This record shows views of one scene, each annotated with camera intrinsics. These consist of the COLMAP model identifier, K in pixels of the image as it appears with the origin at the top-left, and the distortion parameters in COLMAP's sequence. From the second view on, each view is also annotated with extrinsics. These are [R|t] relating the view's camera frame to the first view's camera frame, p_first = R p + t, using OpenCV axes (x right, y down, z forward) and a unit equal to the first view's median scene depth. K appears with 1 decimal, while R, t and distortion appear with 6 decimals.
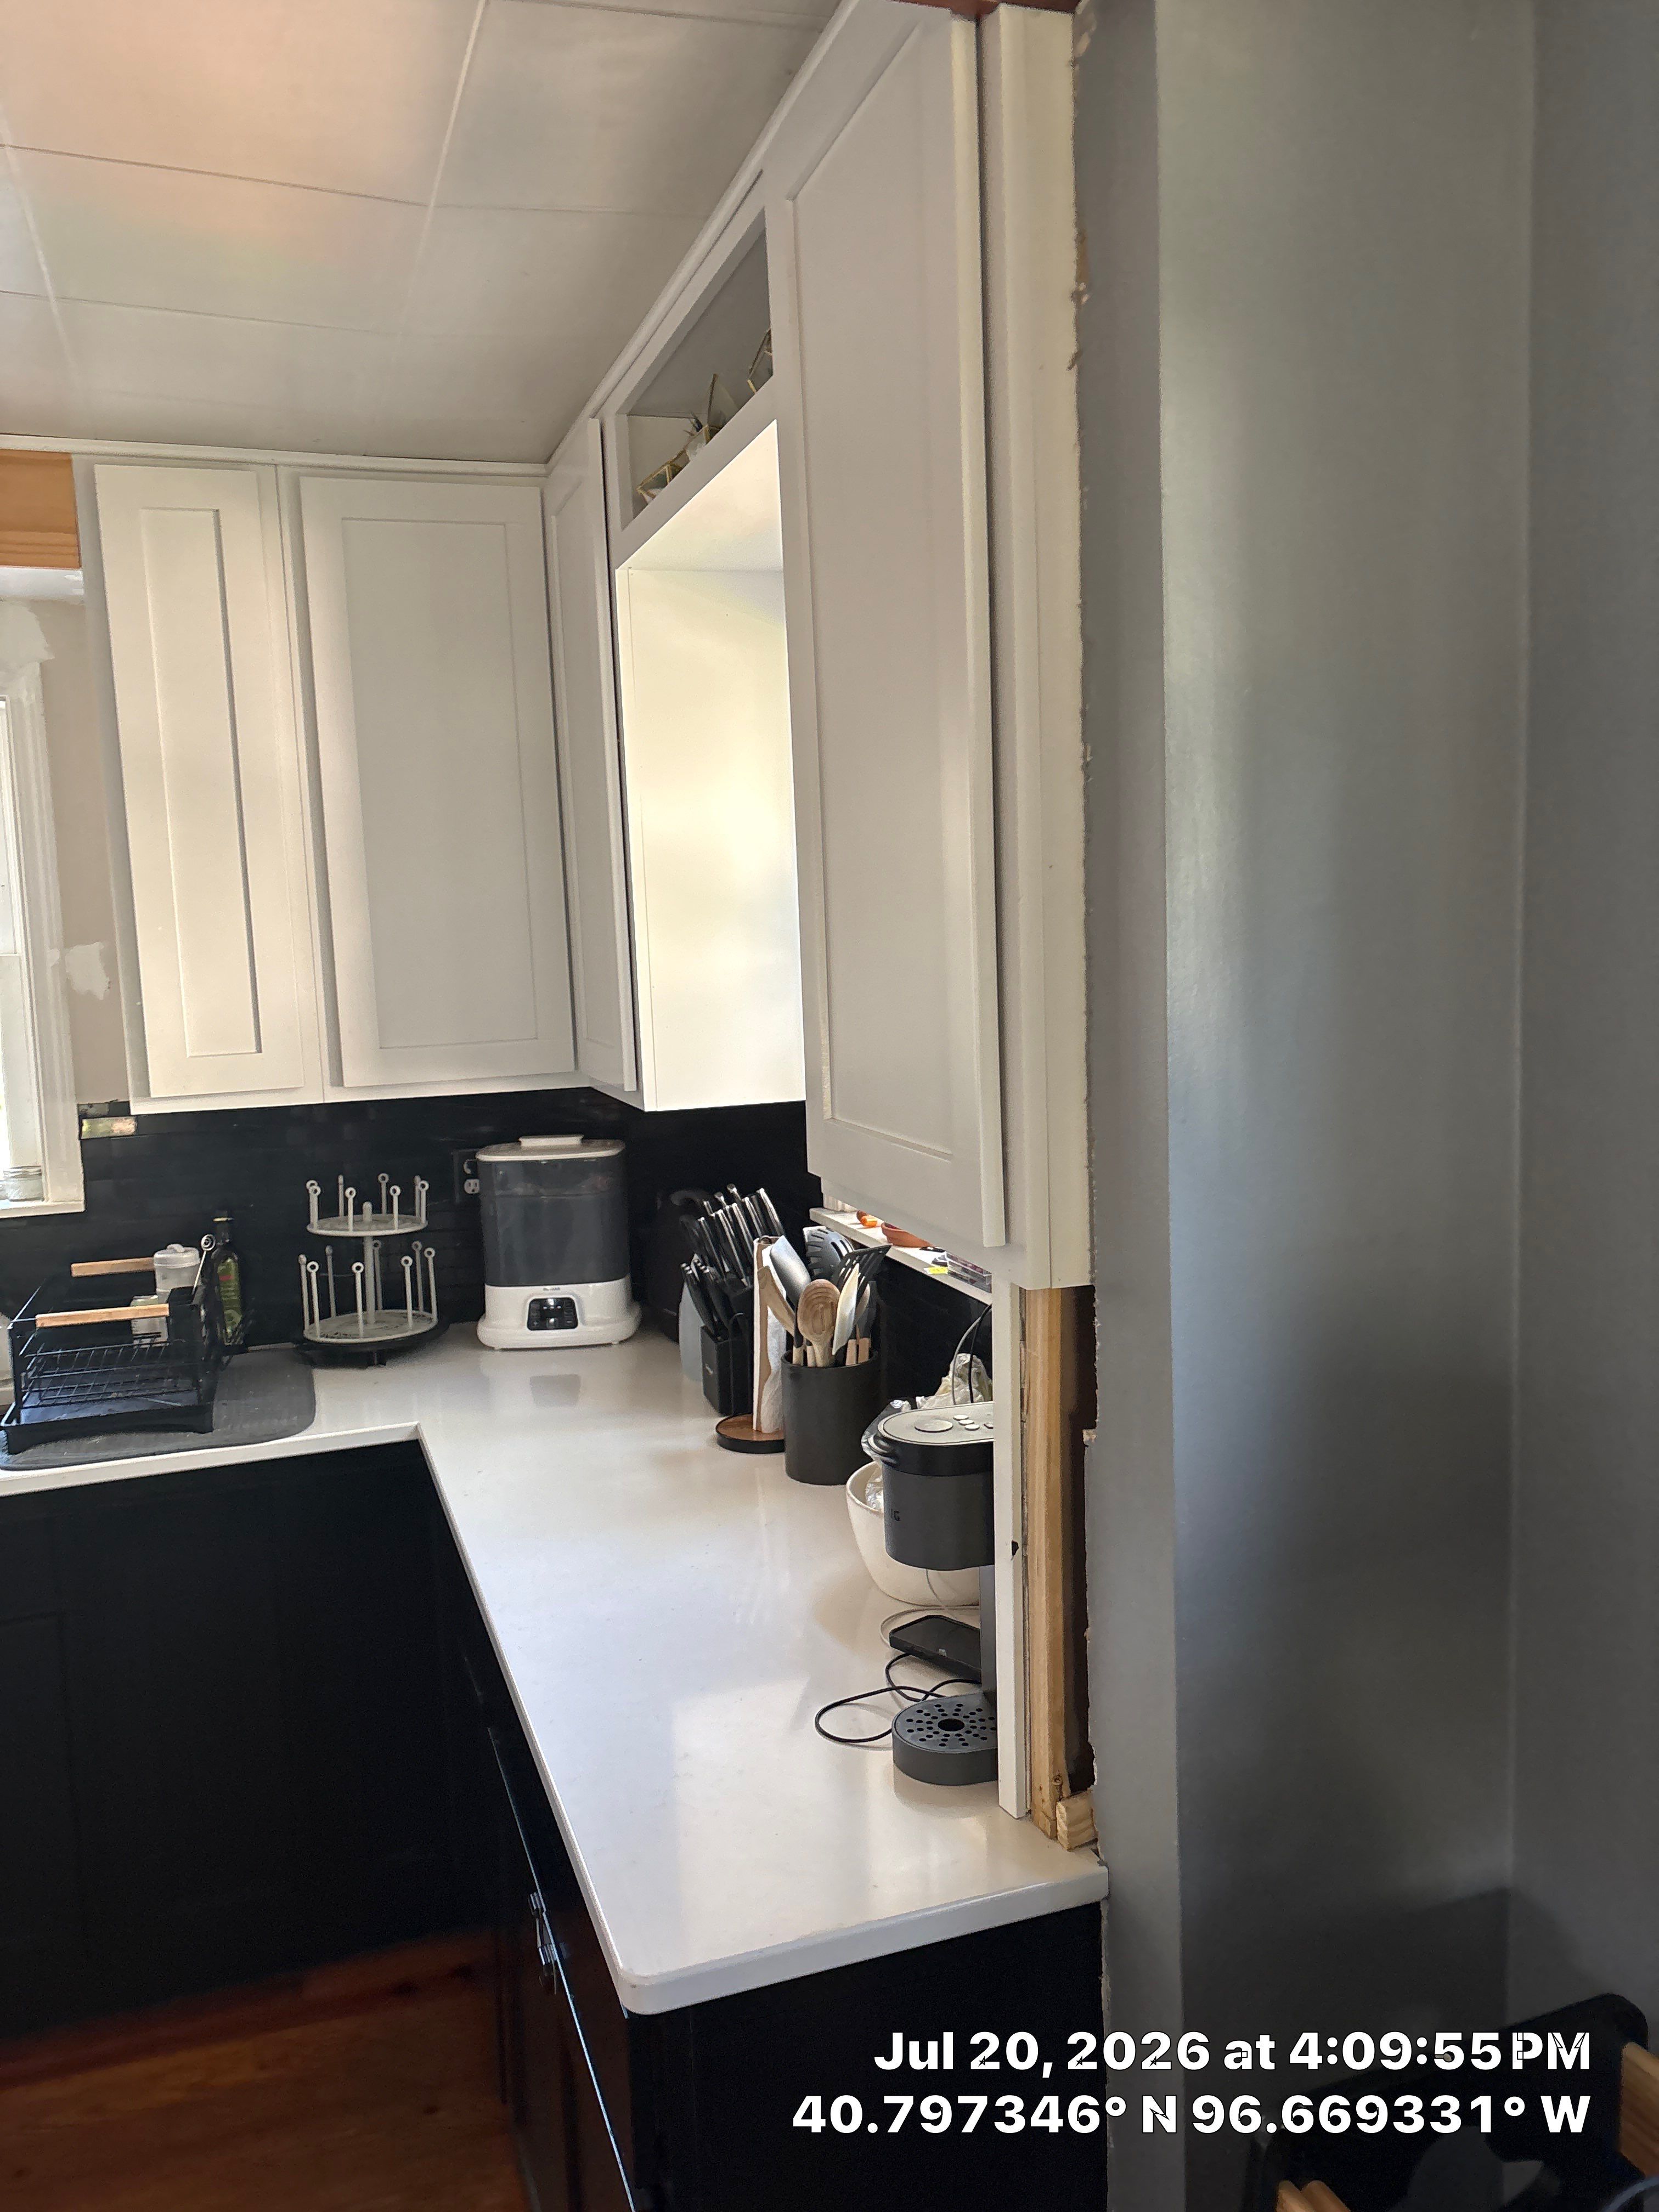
lens RADIAL K [[1670.9, 0, 821.5], [0, 1670.9, 1108.8], [0, 0, 1]] dist [0.059216, -0.063010]
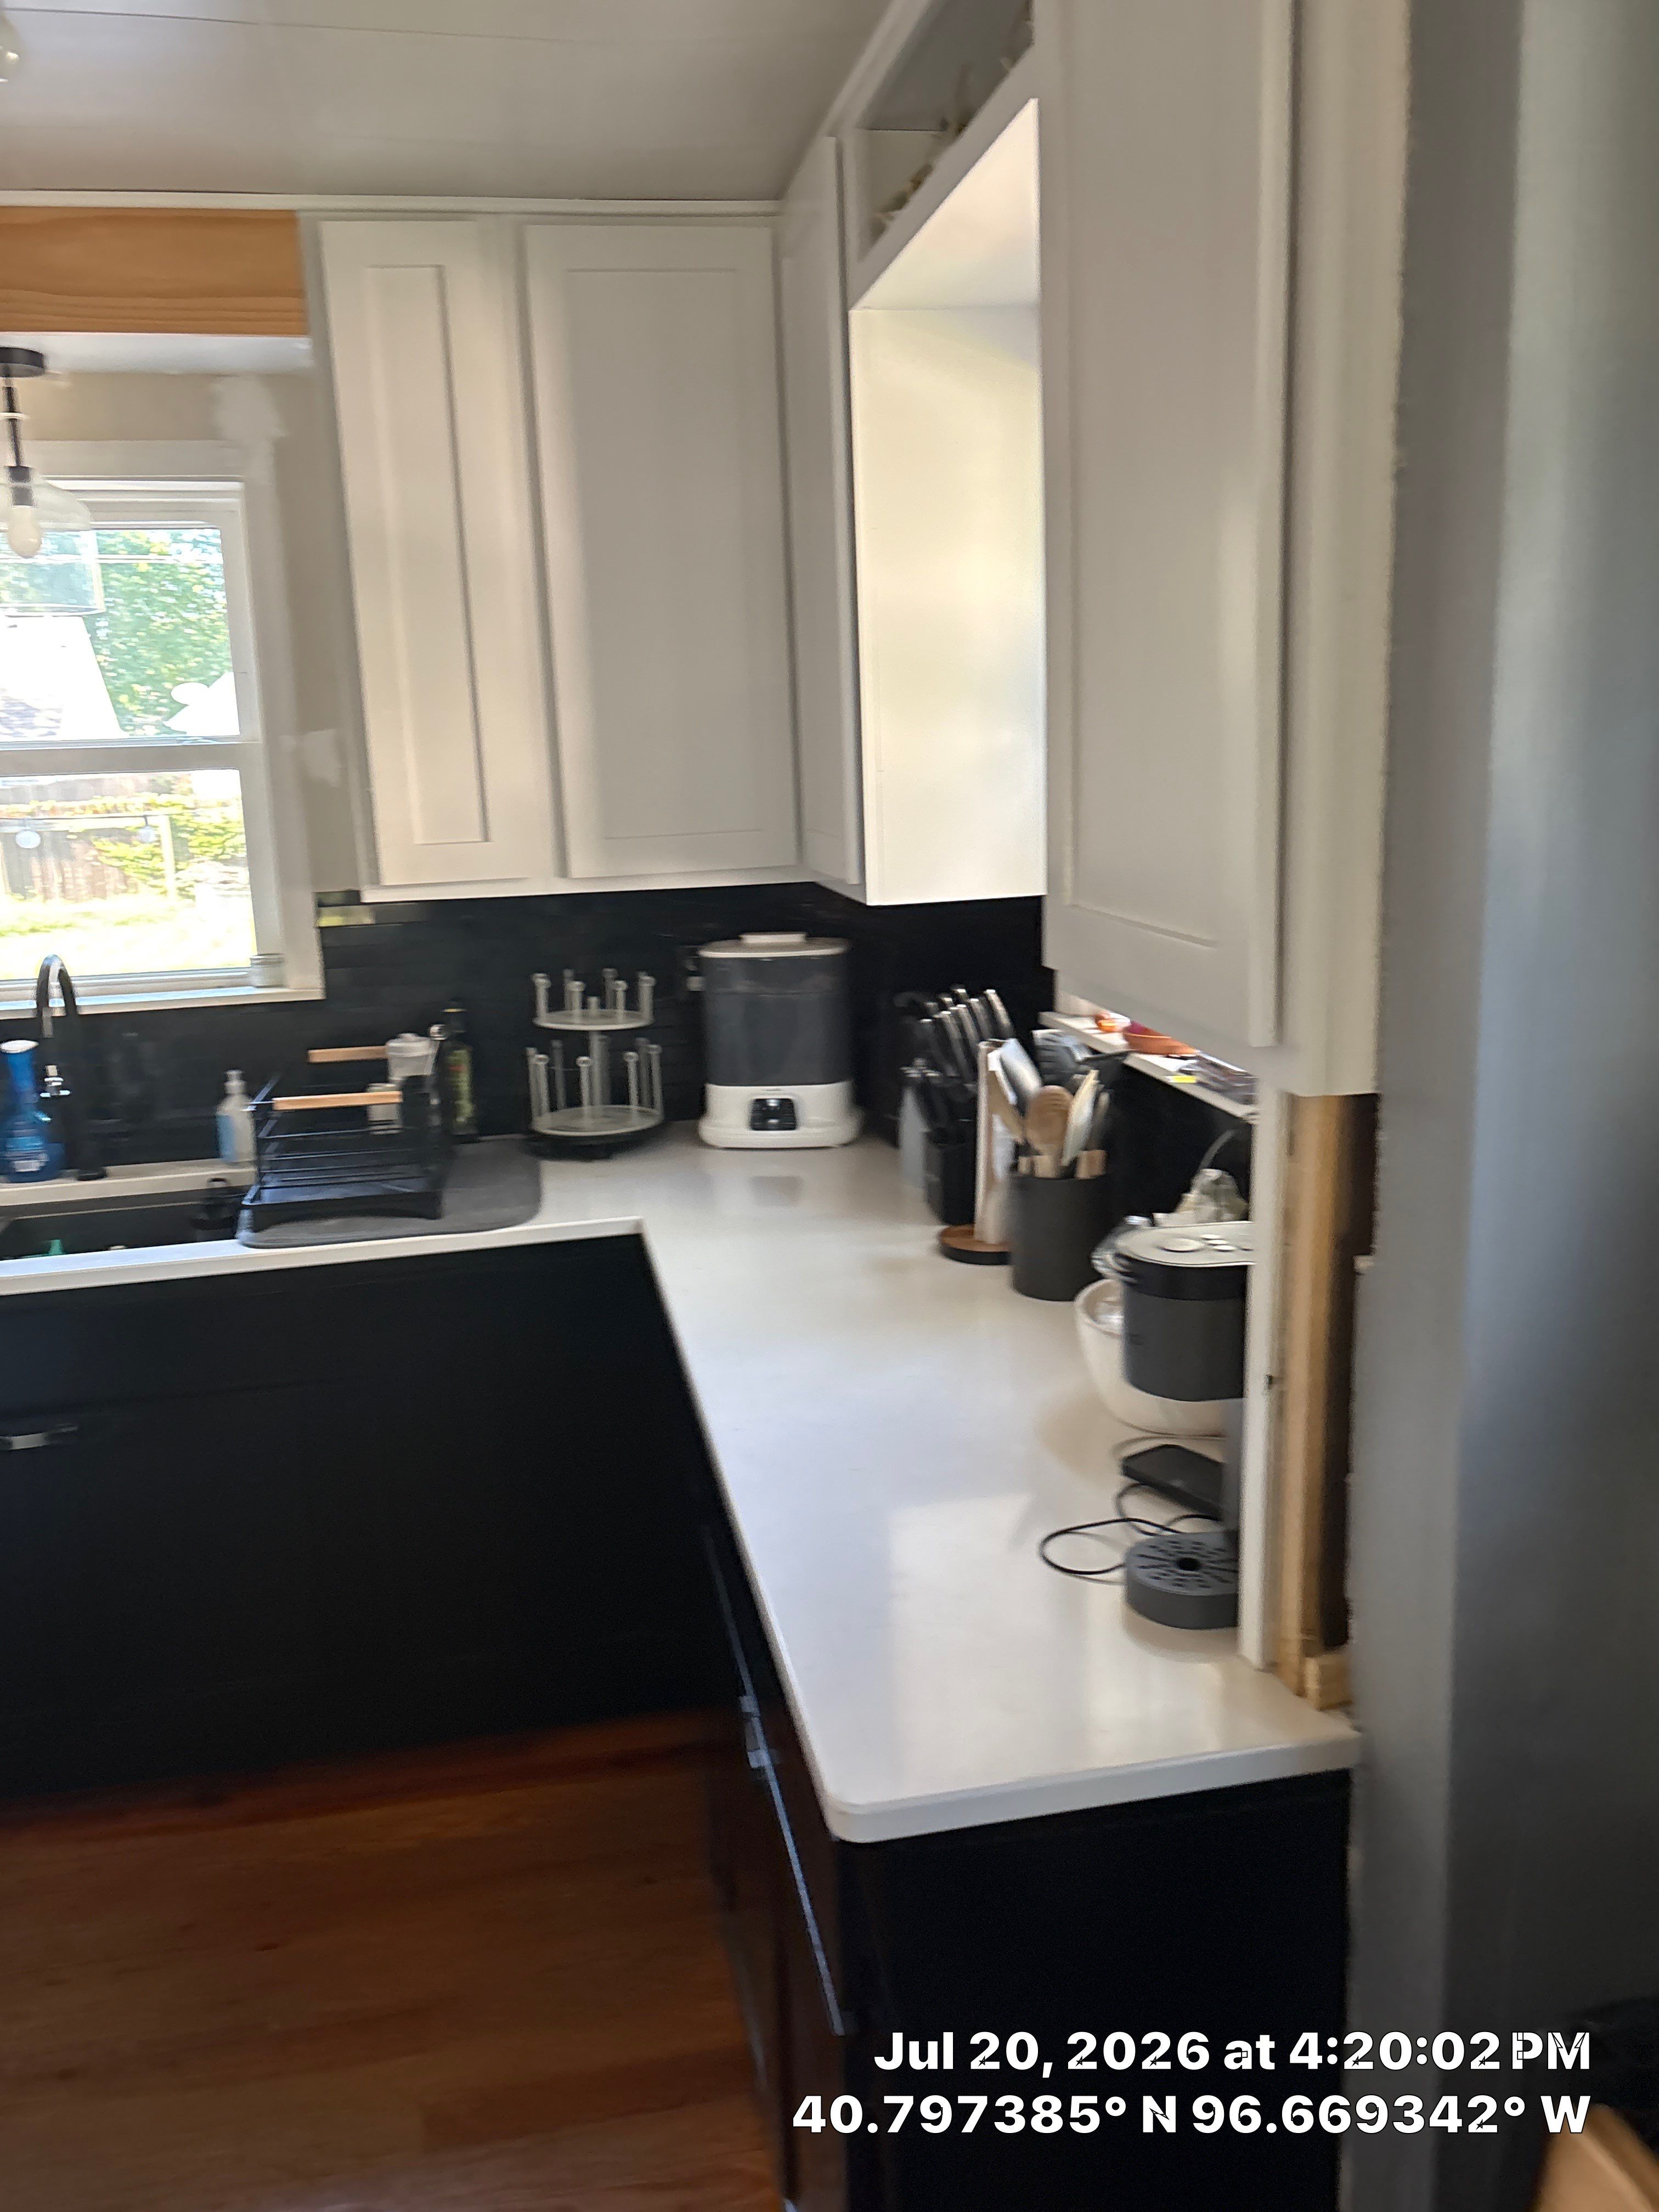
lens RADIAL K [[1670.9, 0, 788.6], [0, 1670.9, 1076.5], [0, 0, 1]] dist [0.059216, -0.063010]
pose [[0.987647, 0.027244, -0.154306, -0.002626], [-0.012757, 0.995480, 0.094112, 0.009741], [0.156173, -0.090981, 0.983531, 0.050536]]
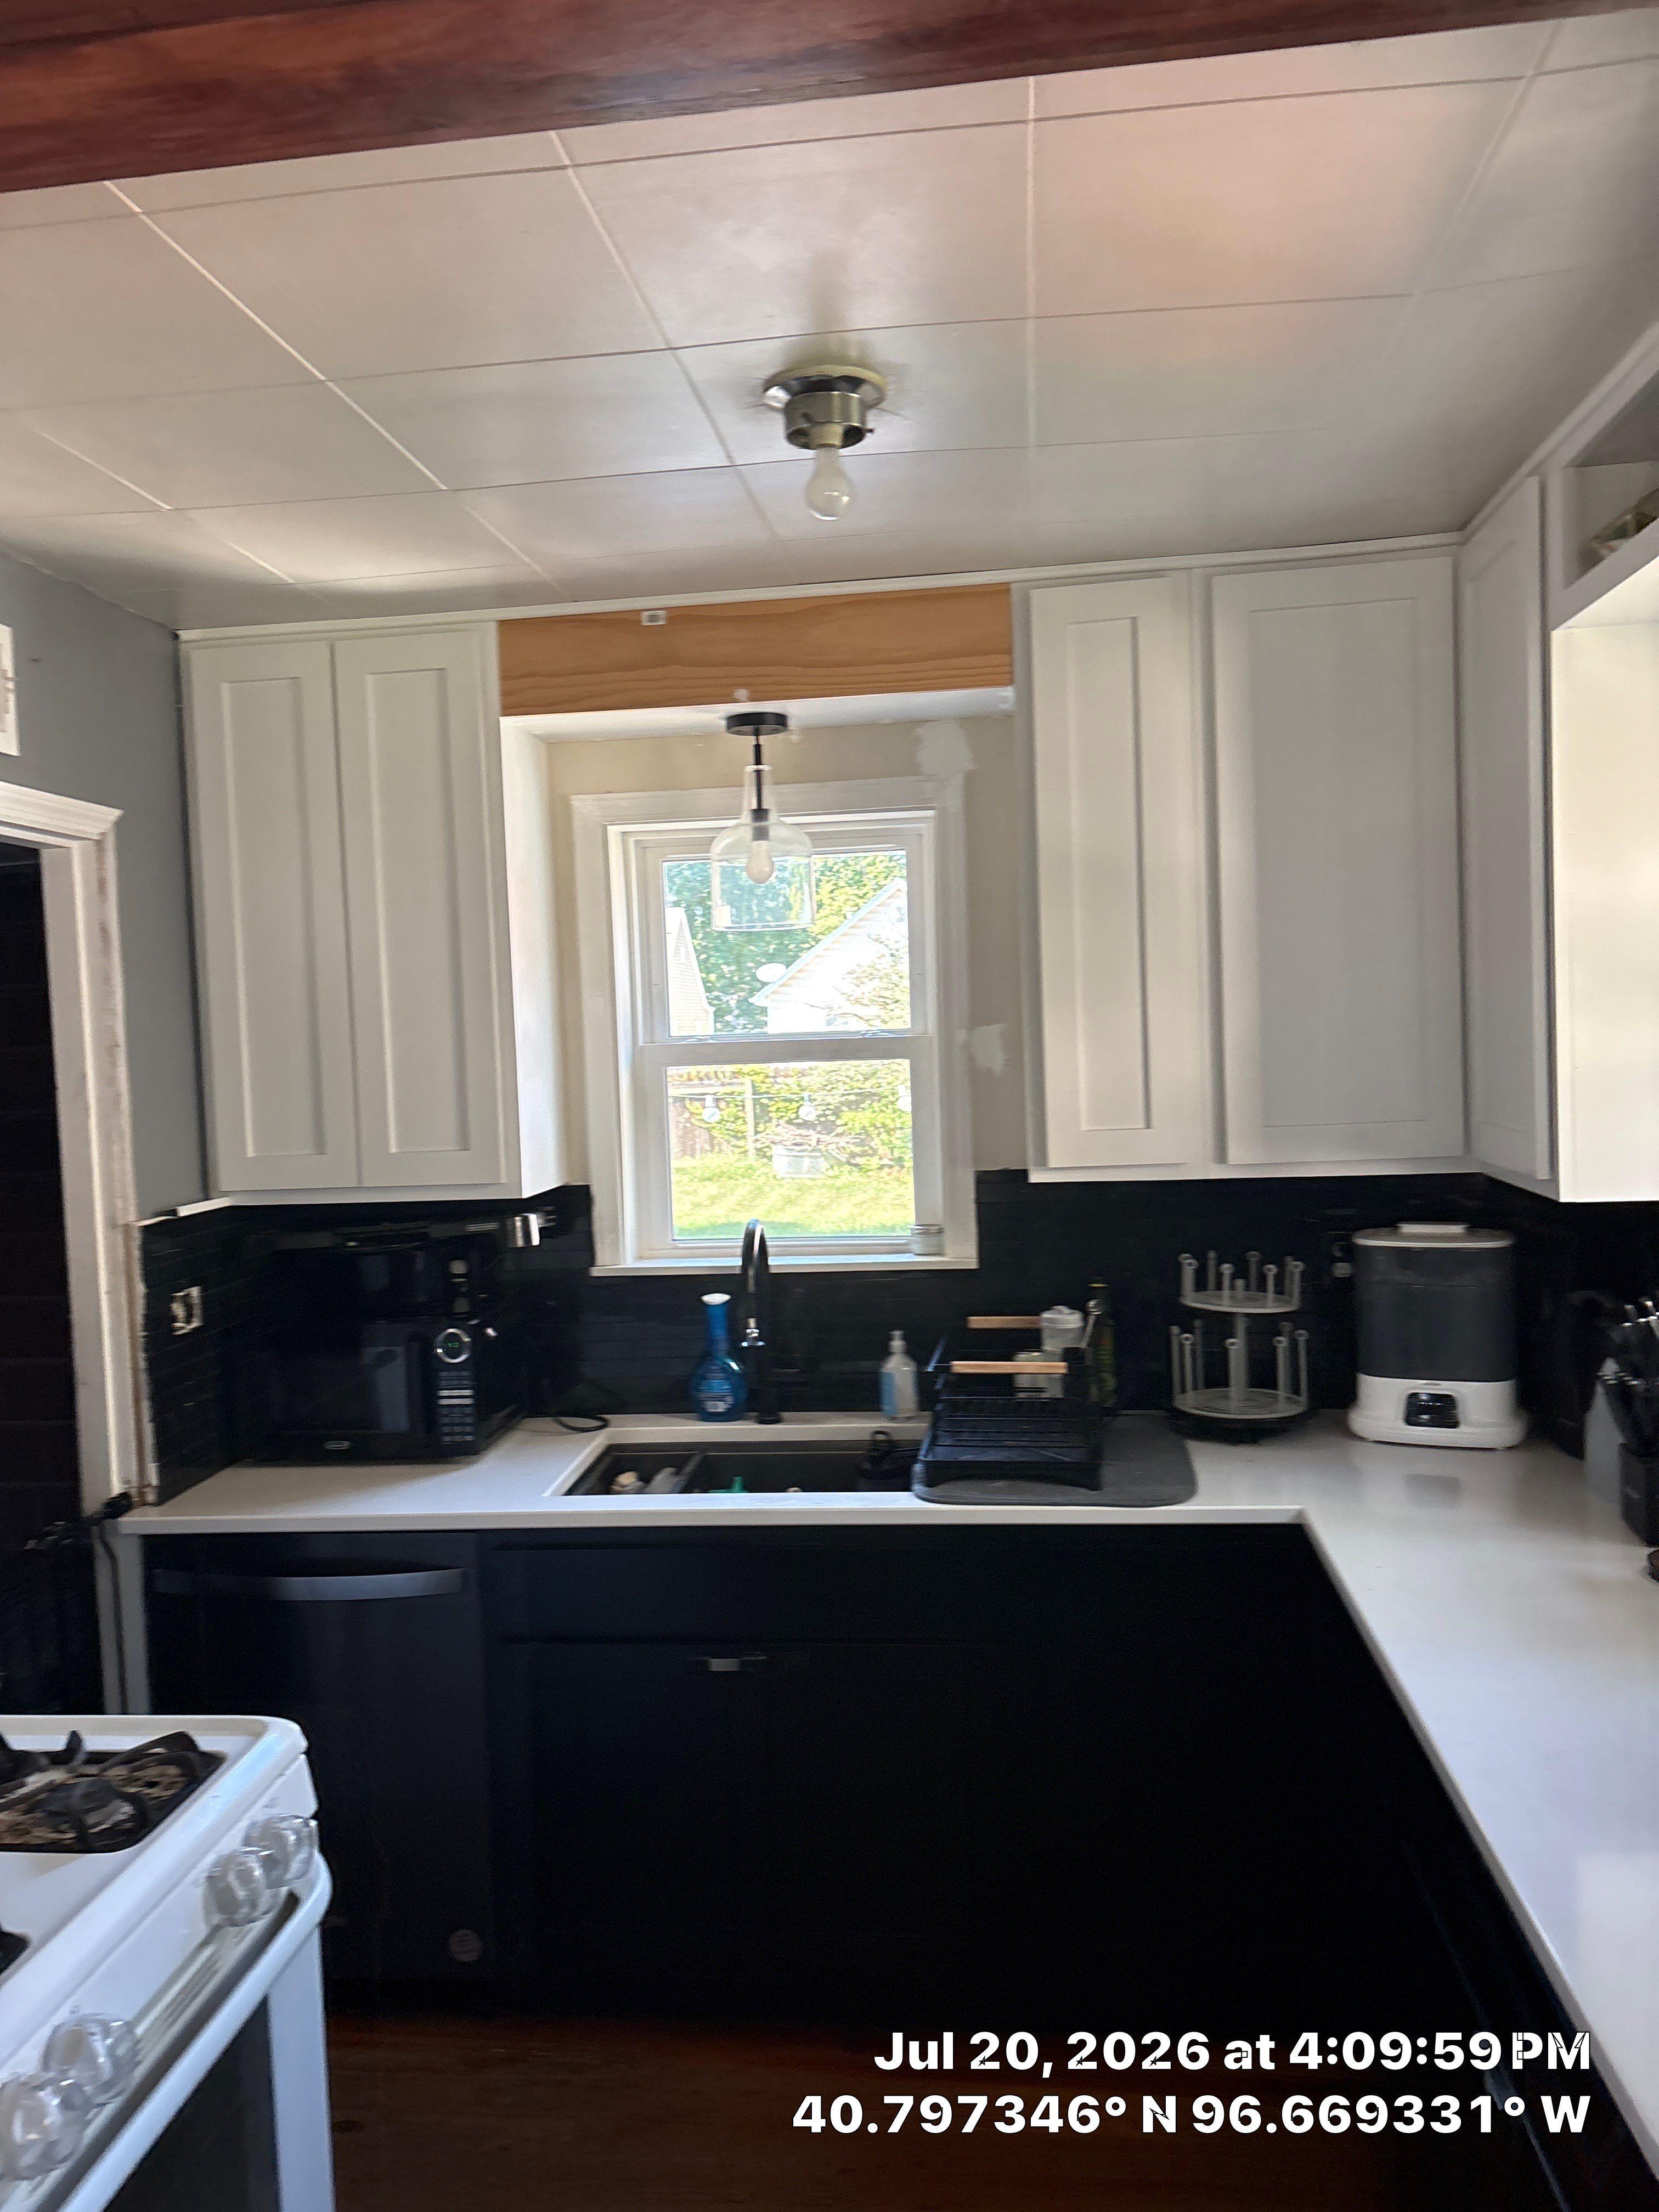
lens RADIAL K [[1670.9, 0, 810.1], [0, 1670.9, 1114.8], [0, 0, 1]] dist [0.059216, -0.063010]
pose [[0.895772, 0.023976, -0.443866, -0.067241], [-0.042735, 0.998564, -0.032306, 0.000873], [0.442454, 0.047907, 0.895511, -0.026180]]
